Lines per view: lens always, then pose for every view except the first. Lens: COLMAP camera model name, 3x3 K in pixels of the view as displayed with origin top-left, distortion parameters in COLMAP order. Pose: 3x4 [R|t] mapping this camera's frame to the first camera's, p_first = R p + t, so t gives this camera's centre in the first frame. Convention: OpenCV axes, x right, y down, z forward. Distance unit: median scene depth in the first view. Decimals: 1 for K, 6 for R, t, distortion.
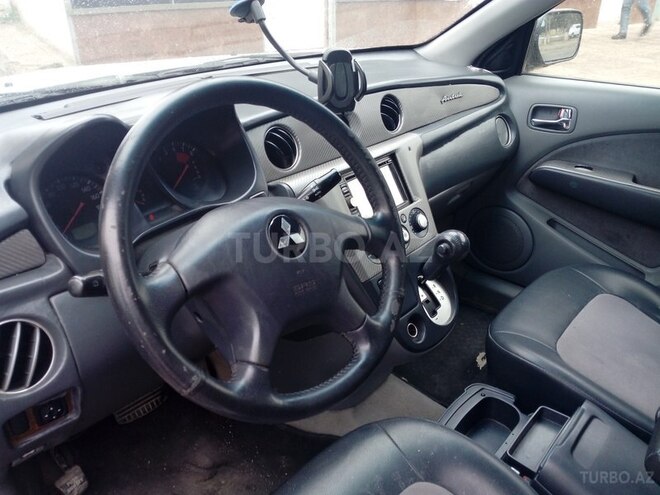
lens RADIAL K [[552.4, 0, 330.0], [0, 552.4, 247.5], [0, 0, 1]] dist [-0.014779, -0.003039]
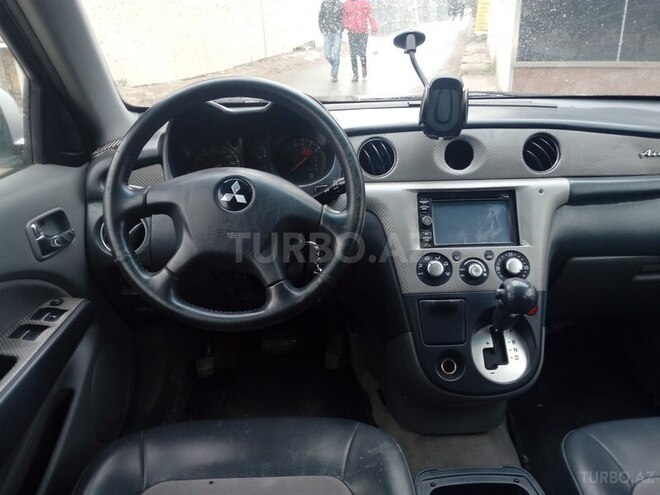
lens RADIAL K [[552.4, 0, 330.0], [0, 552.4, 247.5], [0, 0, 1]] dist [-0.014779, -0.003039]
pose [[0.671290, 0.253518, -0.696490, 0.591197], [-0.319195, 0.946965, 0.037044, -0.014098], [0.668943, 0.197449, 0.716609, 0.132308]]
